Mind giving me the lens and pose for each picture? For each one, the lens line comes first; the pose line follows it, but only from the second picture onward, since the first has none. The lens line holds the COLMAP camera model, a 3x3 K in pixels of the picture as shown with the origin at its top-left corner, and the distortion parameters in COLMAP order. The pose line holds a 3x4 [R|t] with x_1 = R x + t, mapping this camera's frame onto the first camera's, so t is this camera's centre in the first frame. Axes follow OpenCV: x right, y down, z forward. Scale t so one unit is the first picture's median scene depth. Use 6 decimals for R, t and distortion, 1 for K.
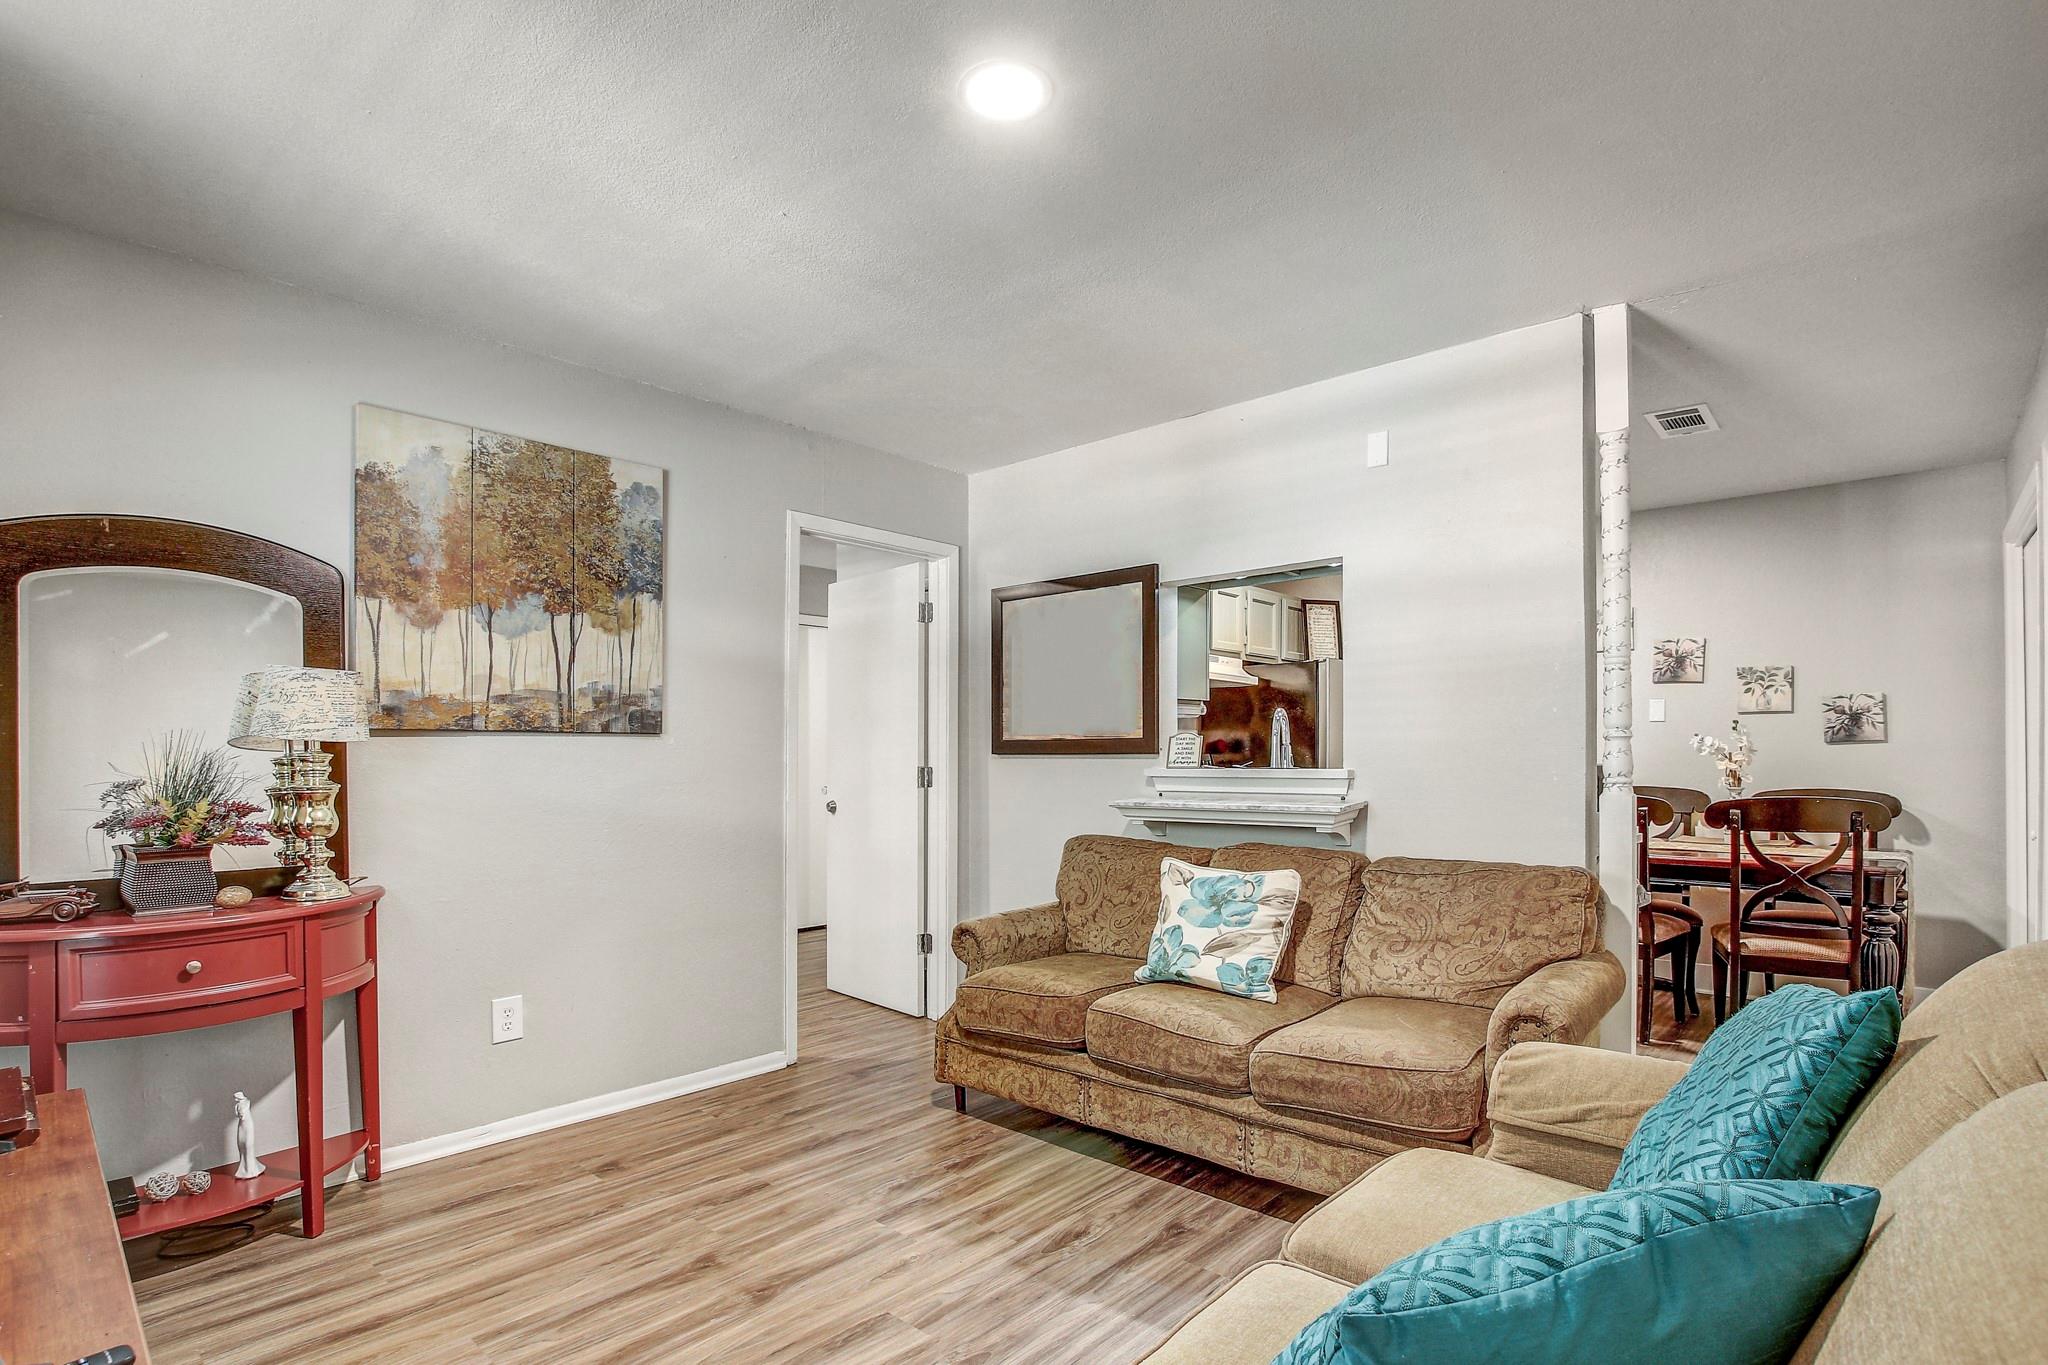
lens RADIAL K [[1009.6, 0, 1026.0], [0, 1009.6, 749.0], [0, 0, 1]] dist [-0.000642, 0.000200]
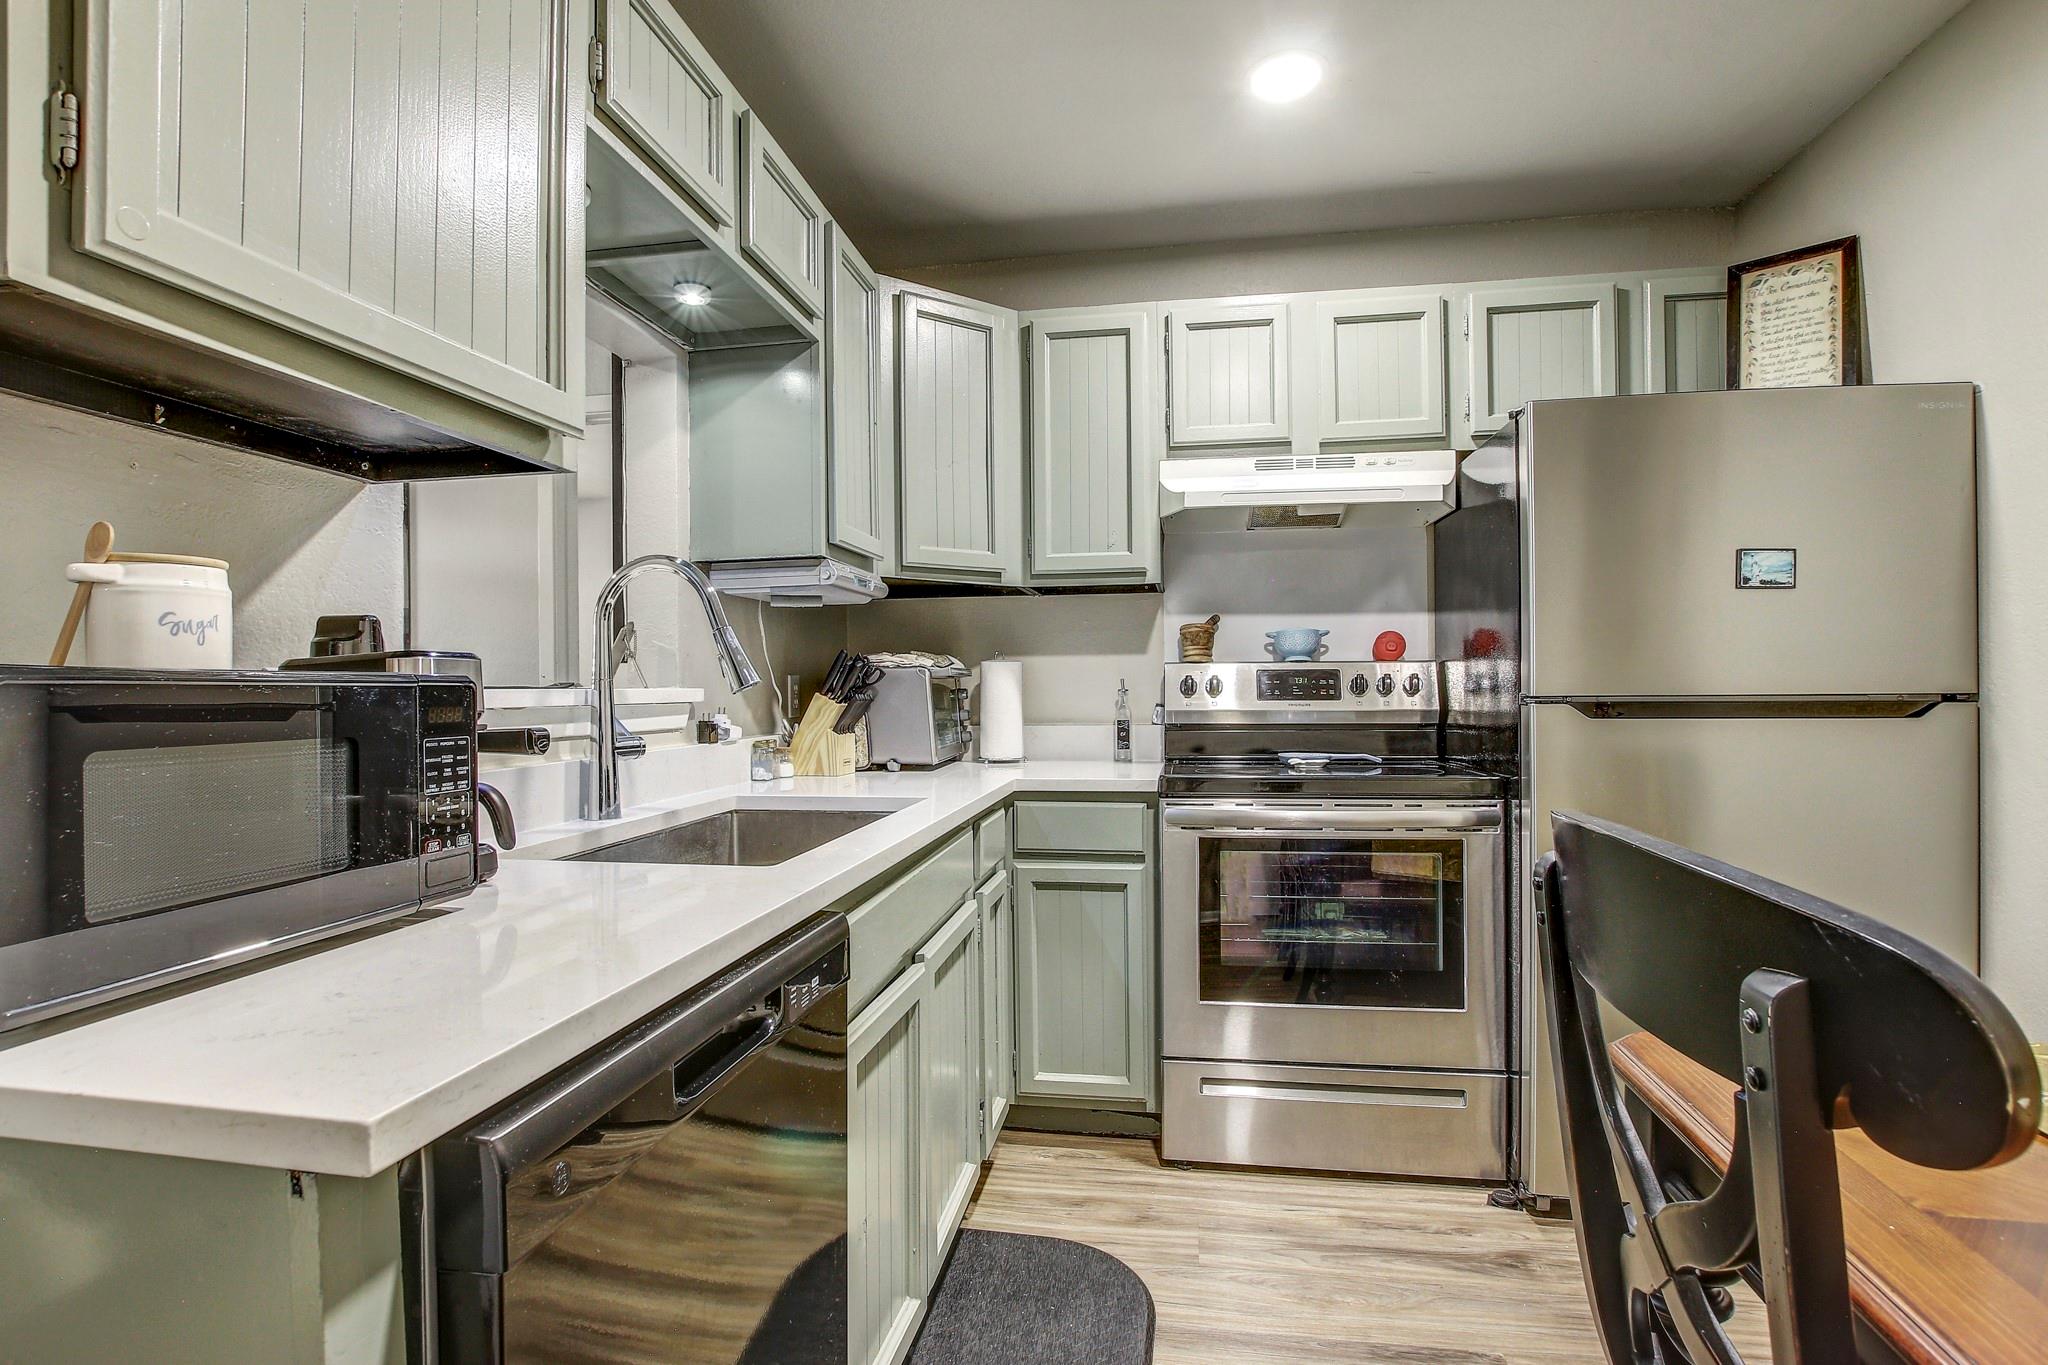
lens RADIAL K [[979.1, 0, 1024.0], [0, 979.1, 682.5], [0, 0, 1]] dist [-0.024946, 0.000562]
pose [[0.537517, -0.006489, -0.843228, 0.569796], [0.013216, 0.999912, 0.000730, 0.014540], [0.843149, -0.011537, 0.537556, 0.723884]]
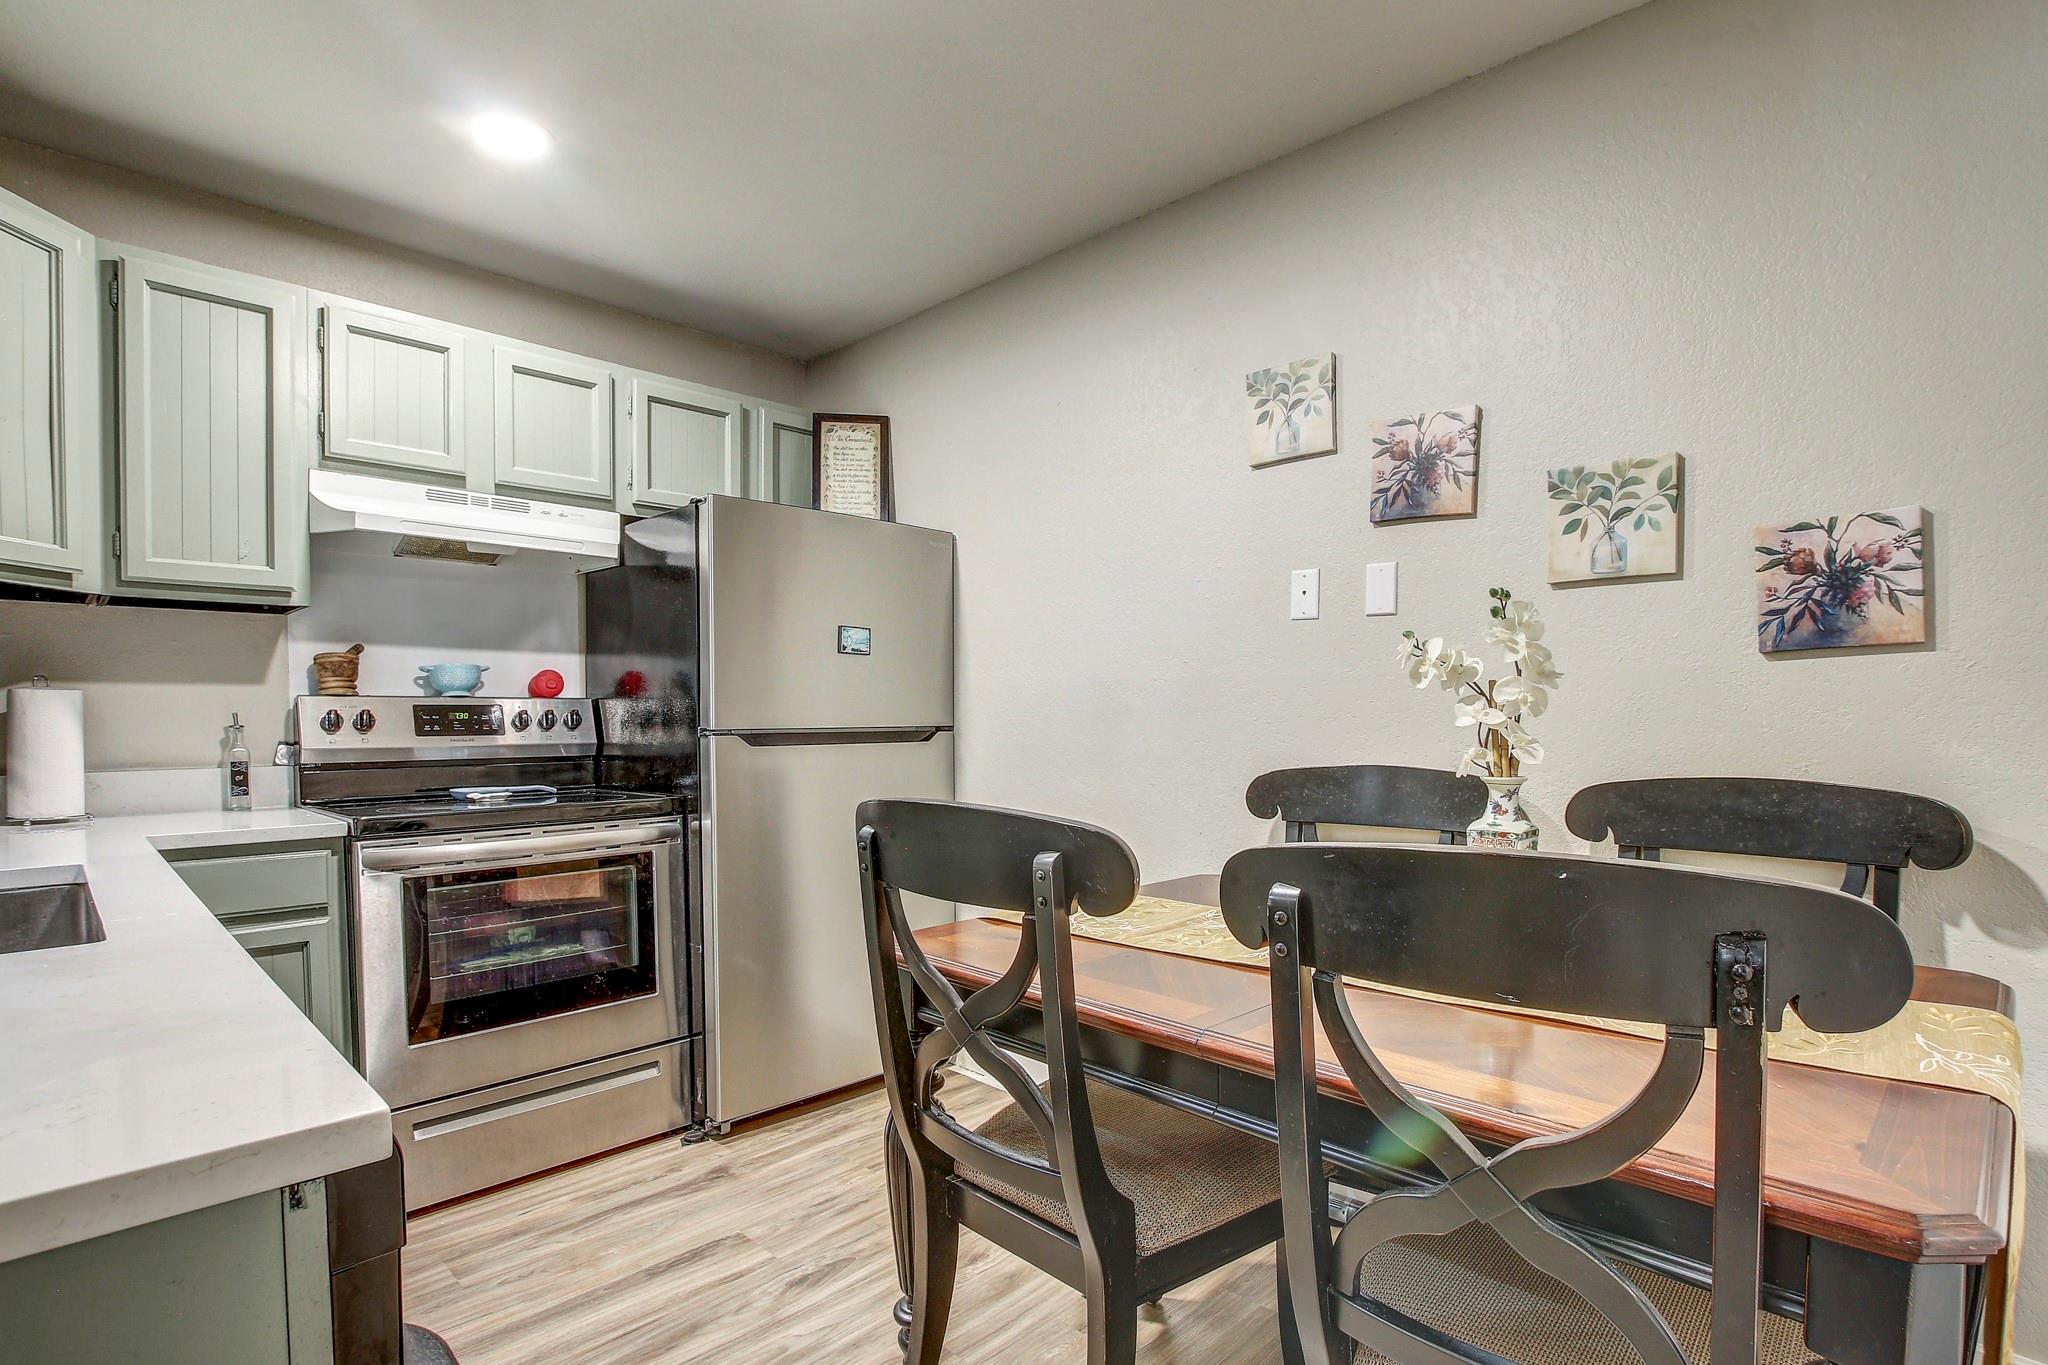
lens RADIAL K [[993.6, 0, 1013.1], [0, 993.6, 734.6], [0, 0, 1]] dist [-0.004824, -0.000676]
pose [[0.998184, -0.002281, -0.060194, 0.530112], [0.003966, 0.999603, 0.027888, 0.011979], [0.060107, -0.028076, 0.997797, 0.608581]]
